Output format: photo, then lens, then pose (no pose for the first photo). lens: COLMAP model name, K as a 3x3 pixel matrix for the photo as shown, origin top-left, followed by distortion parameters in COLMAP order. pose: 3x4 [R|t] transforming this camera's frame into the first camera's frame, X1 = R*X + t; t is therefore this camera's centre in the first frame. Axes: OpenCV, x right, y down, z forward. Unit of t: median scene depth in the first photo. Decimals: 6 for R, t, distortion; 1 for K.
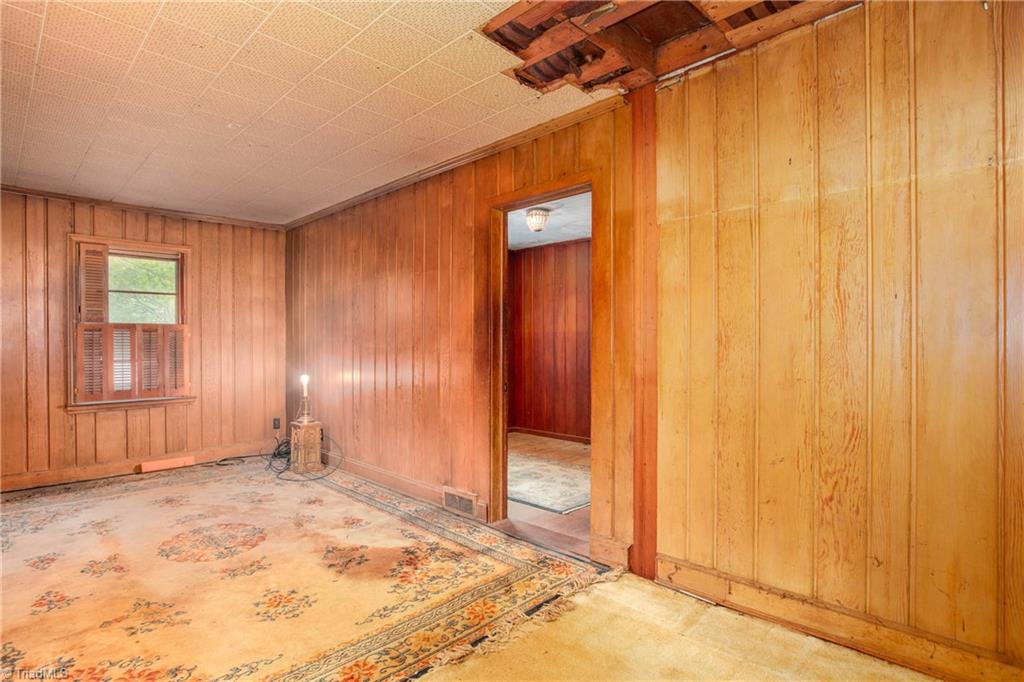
lens RADIAL K [[517.9, 0, 511.6], [0, 517.9, 334.5], [0, 0, 1]] dist [-0.043705, 0.017398]
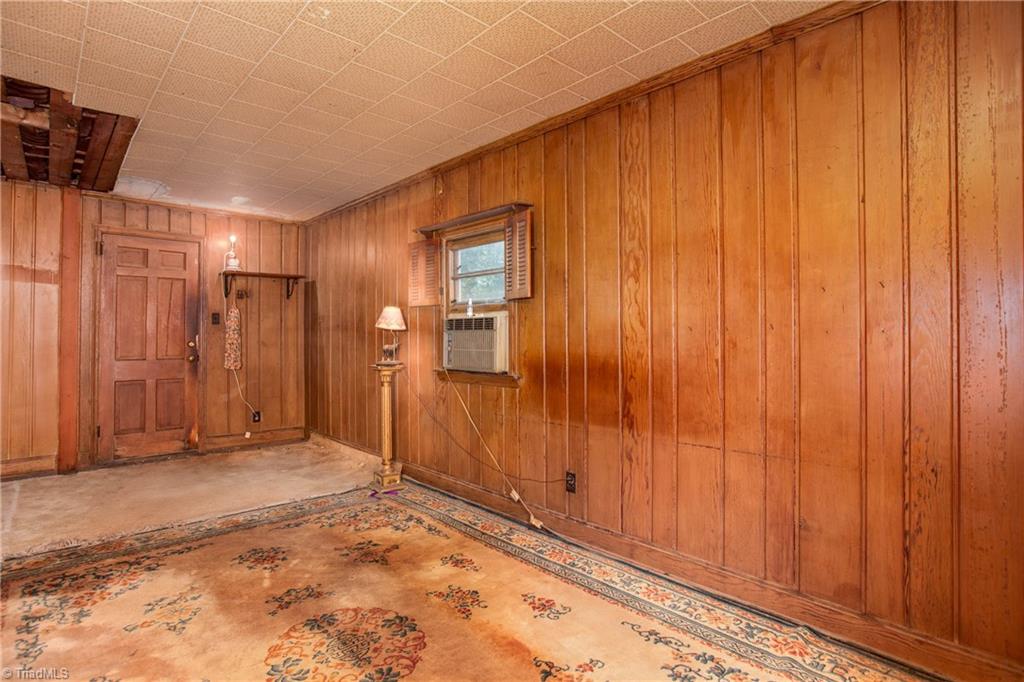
lens RADIAL K [[531.7, 0, 512.4], [0, 531.7, 322.7], [0, 0, 1]] dist [-0.051743, 0.015330]
pose [[-0.997905, -0.003370, 0.064615, -0.729203], [-0.006733, 0.998629, -0.051906, 0.034927], [-0.064351, -0.052233, -0.996559, 1.451744]]
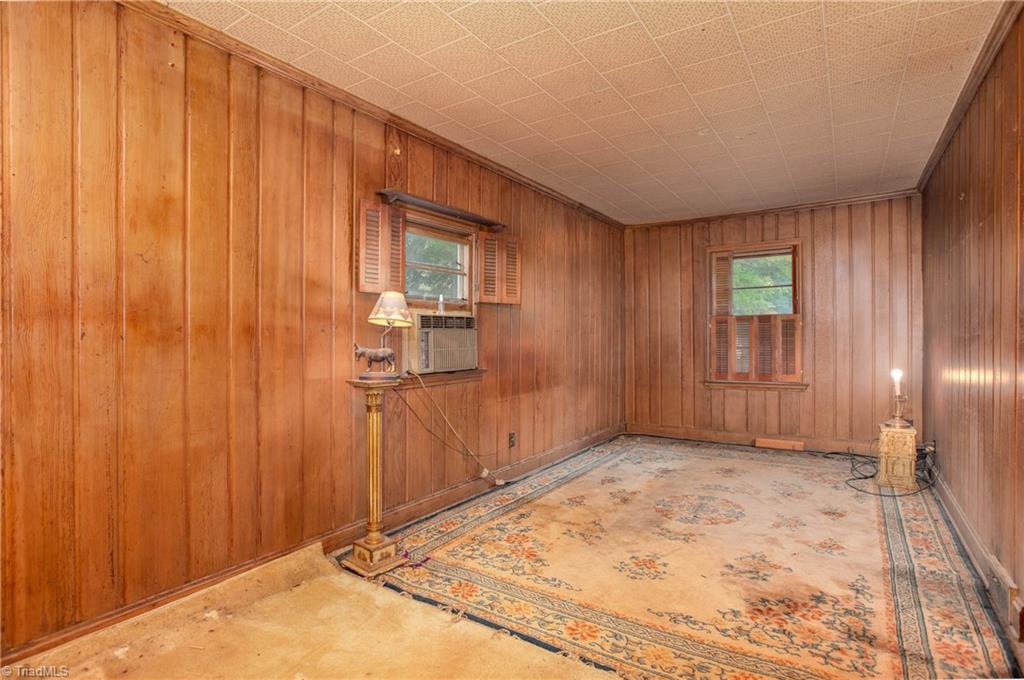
lens RADIAL K [[517.9, 0, 511.6], [0, 517.9, 333.5], [0, 0, 1]] dist [-0.043705, 0.017398]
pose [[0.183092, -0.006180, -0.983076, 0.401515], [0.026696, 0.999643, -0.001312, 0.009067], [0.982733, -0.026004, 0.183191, 0.350235]]
